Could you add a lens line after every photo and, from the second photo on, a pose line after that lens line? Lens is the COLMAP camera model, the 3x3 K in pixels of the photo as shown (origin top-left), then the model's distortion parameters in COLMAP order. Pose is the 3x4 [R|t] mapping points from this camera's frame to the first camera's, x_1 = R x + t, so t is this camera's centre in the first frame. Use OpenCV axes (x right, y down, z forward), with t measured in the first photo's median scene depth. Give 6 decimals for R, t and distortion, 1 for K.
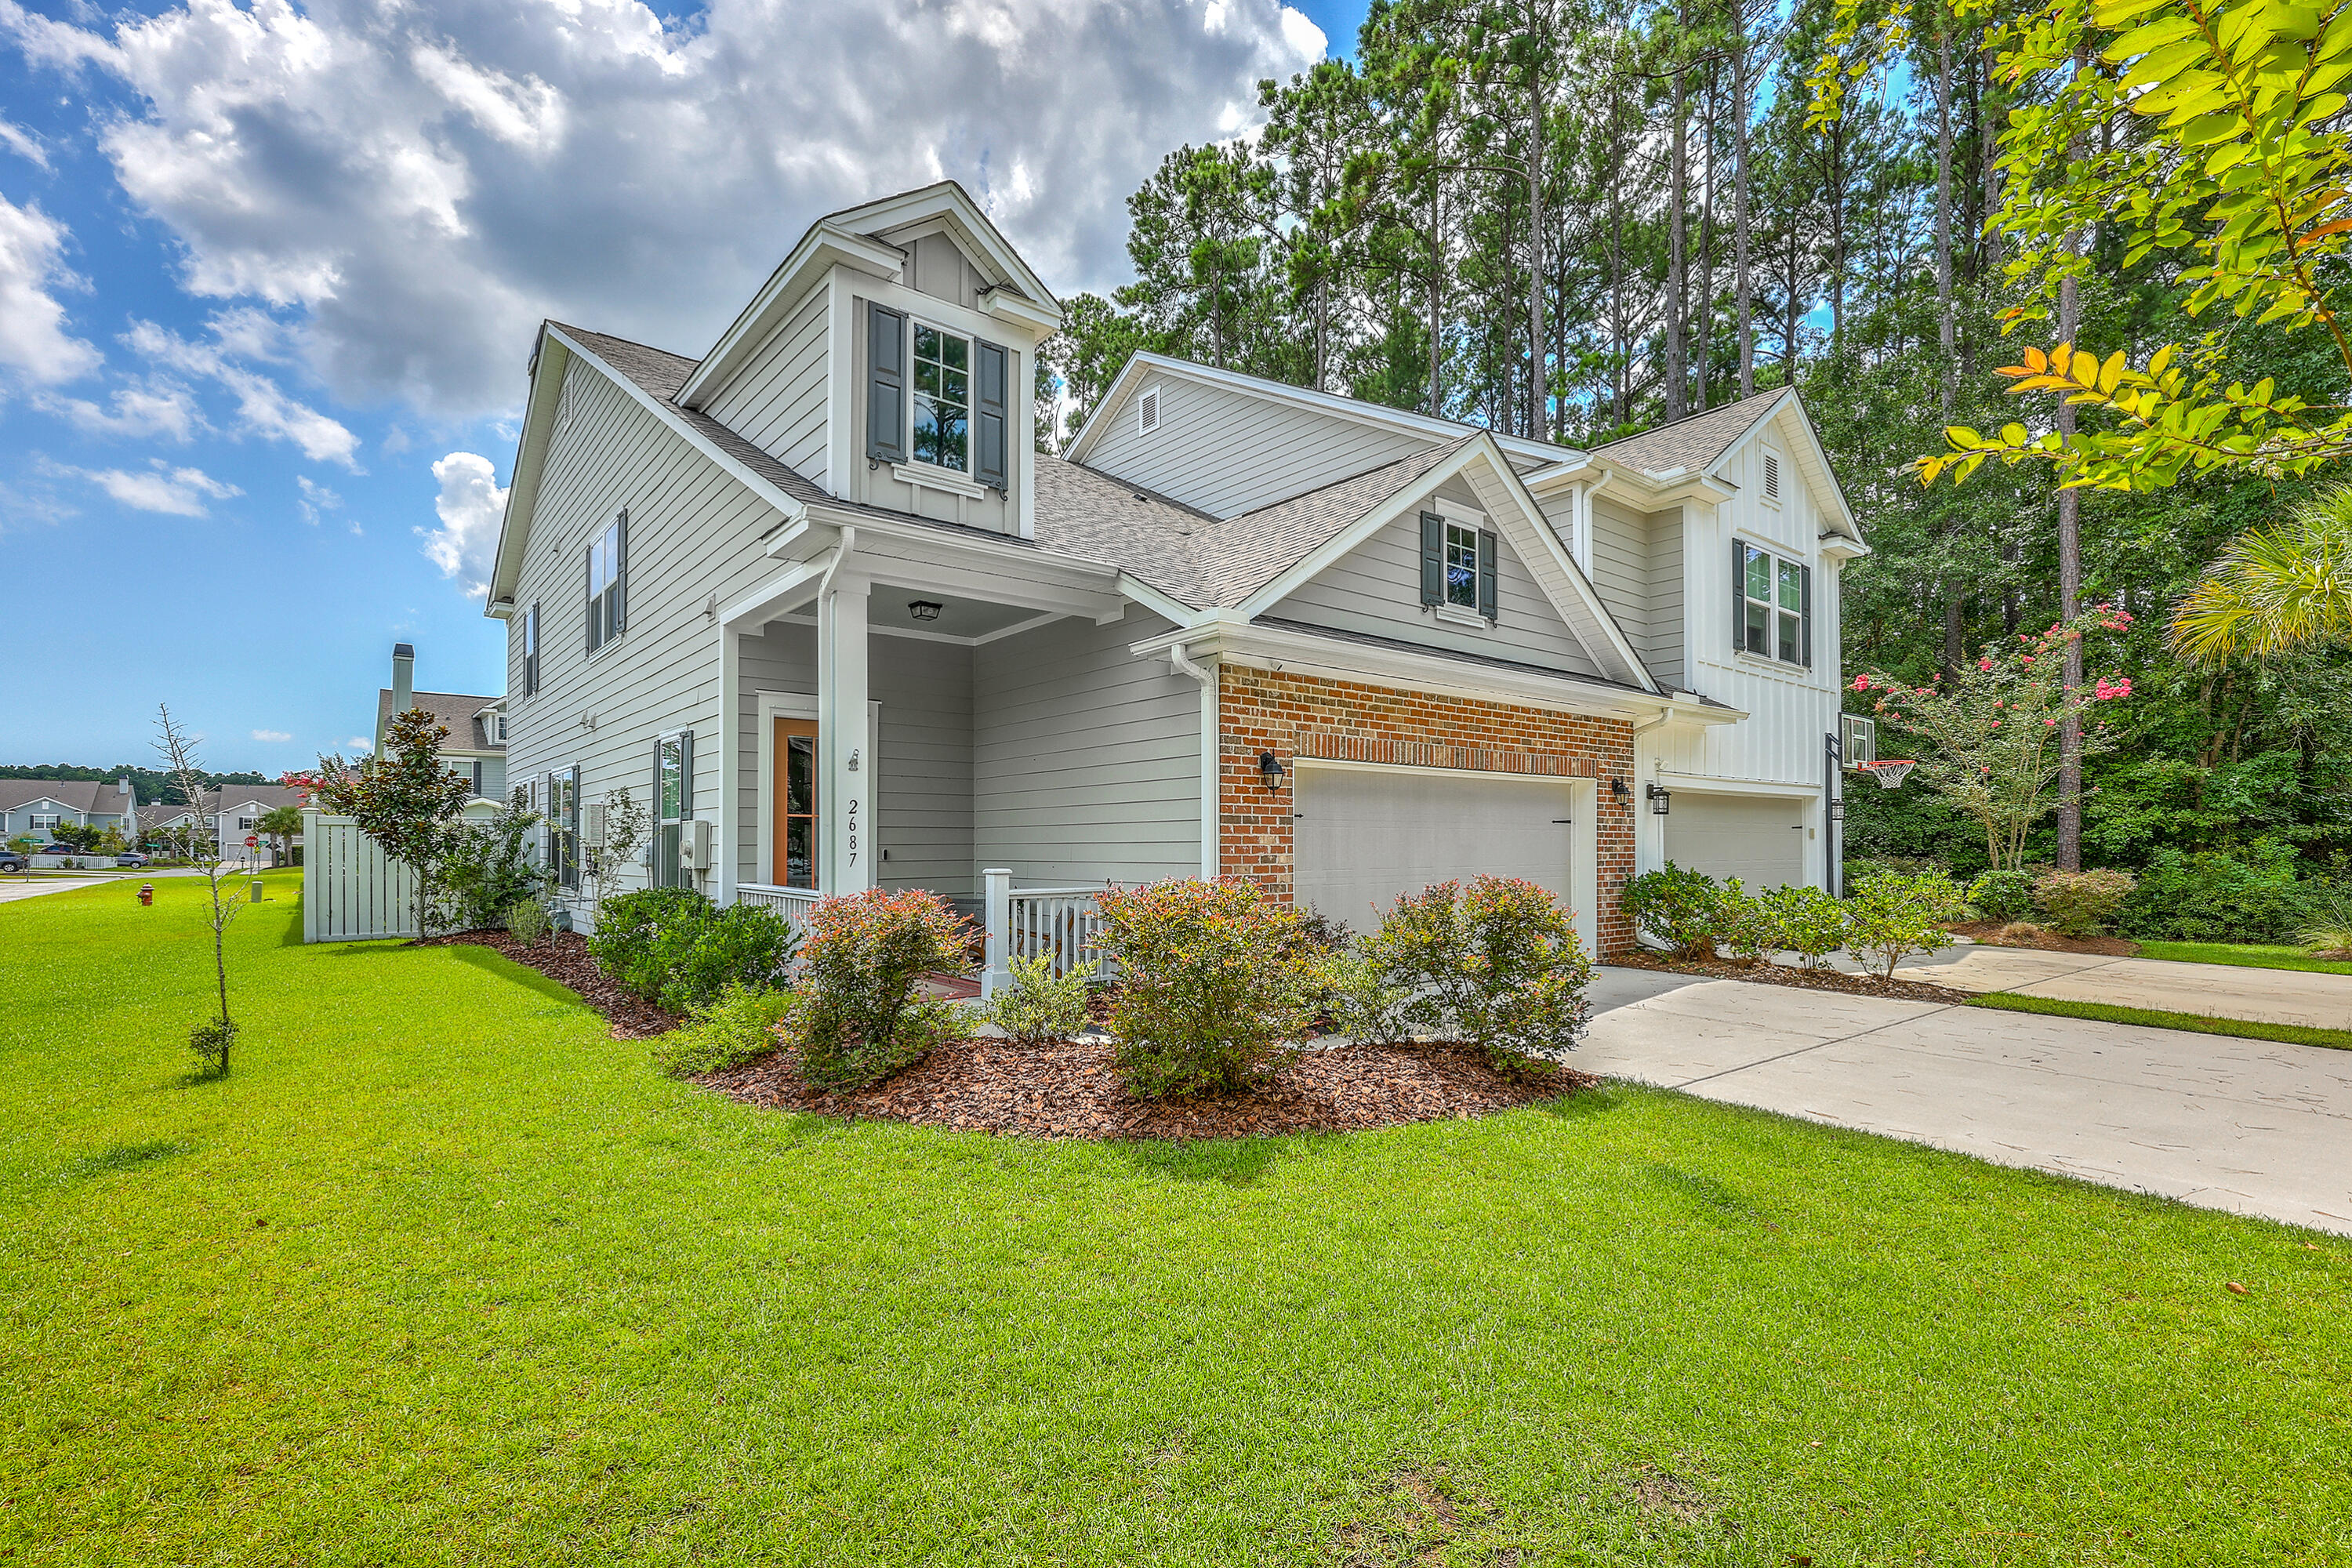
lens RADIAL K [[1079.3, 0, 1174.6], [0, 1079.3, 810.9], [0, 0, 1]] dist [0.001426, 0.000452]
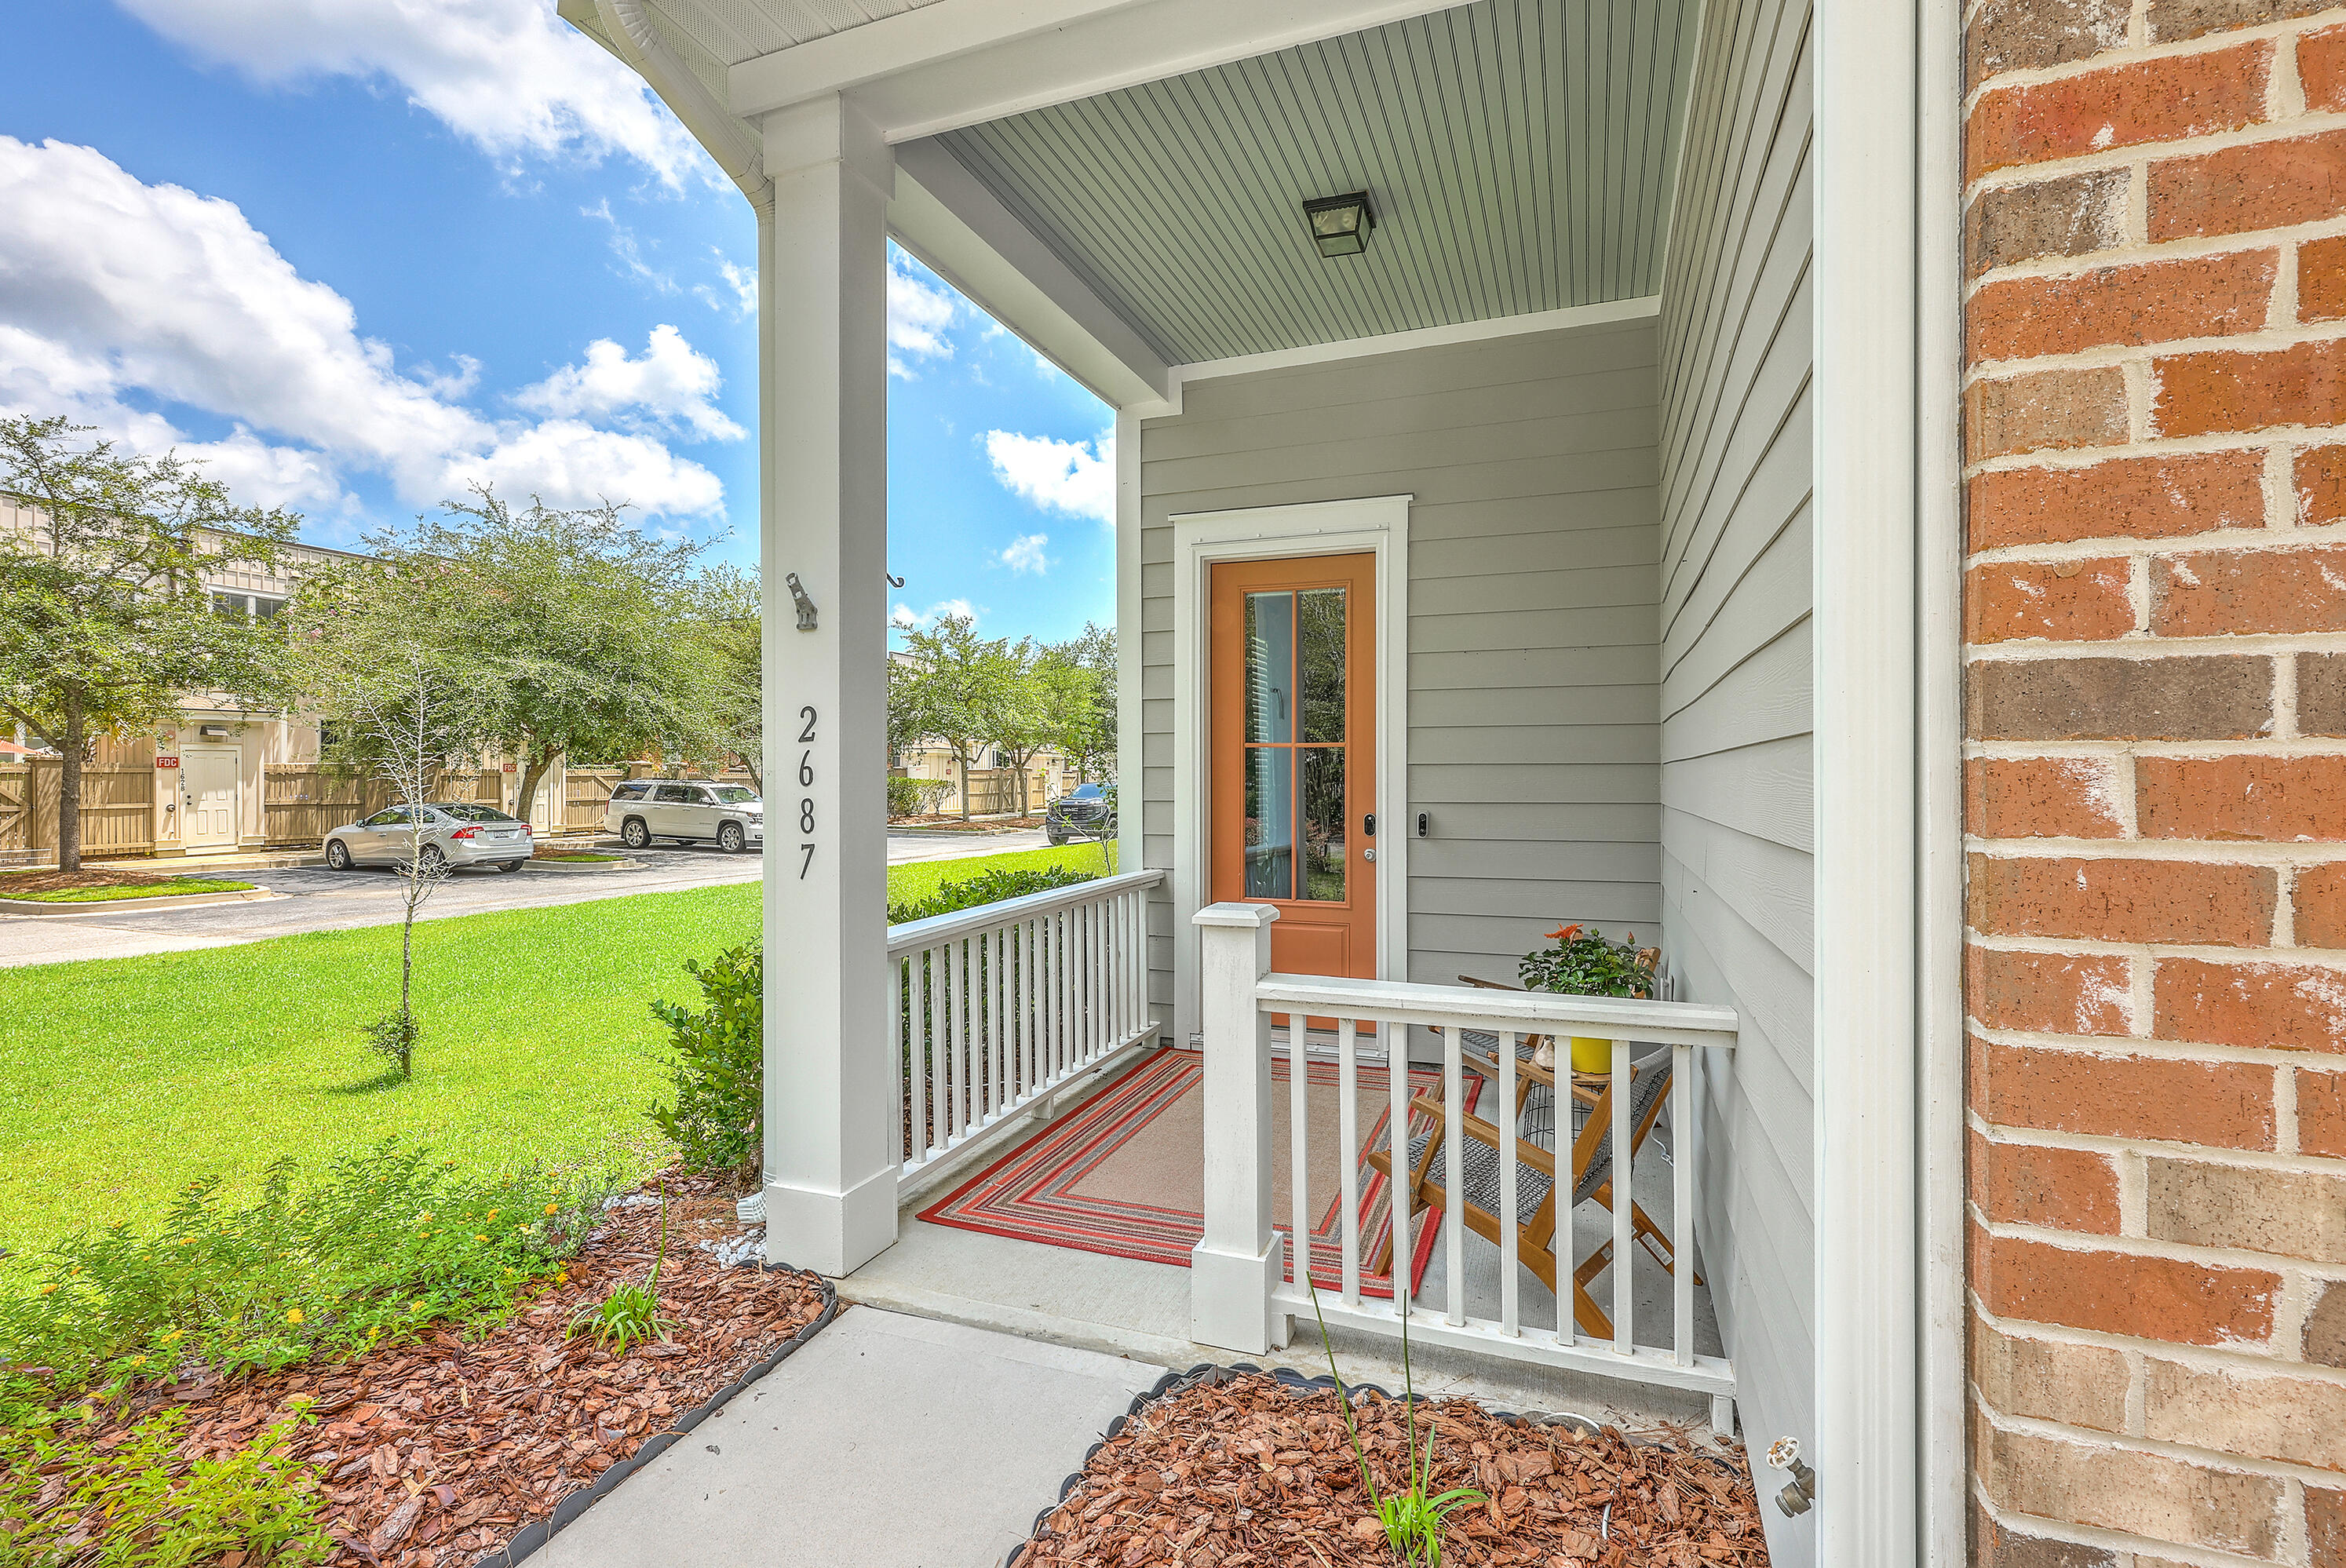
lens RADIAL K [[1084.9, 0, 1173.0], [0, 1084.9, 784.0], [0, 0, 1]] dist [0.000264, 0.000085]
pose [[0.508131, 0.007283, -0.861249, 0.096379], [0.024604, 0.999433, 0.022968, 0.011460], [0.860928, -0.032861, 0.507664, 0.870953]]
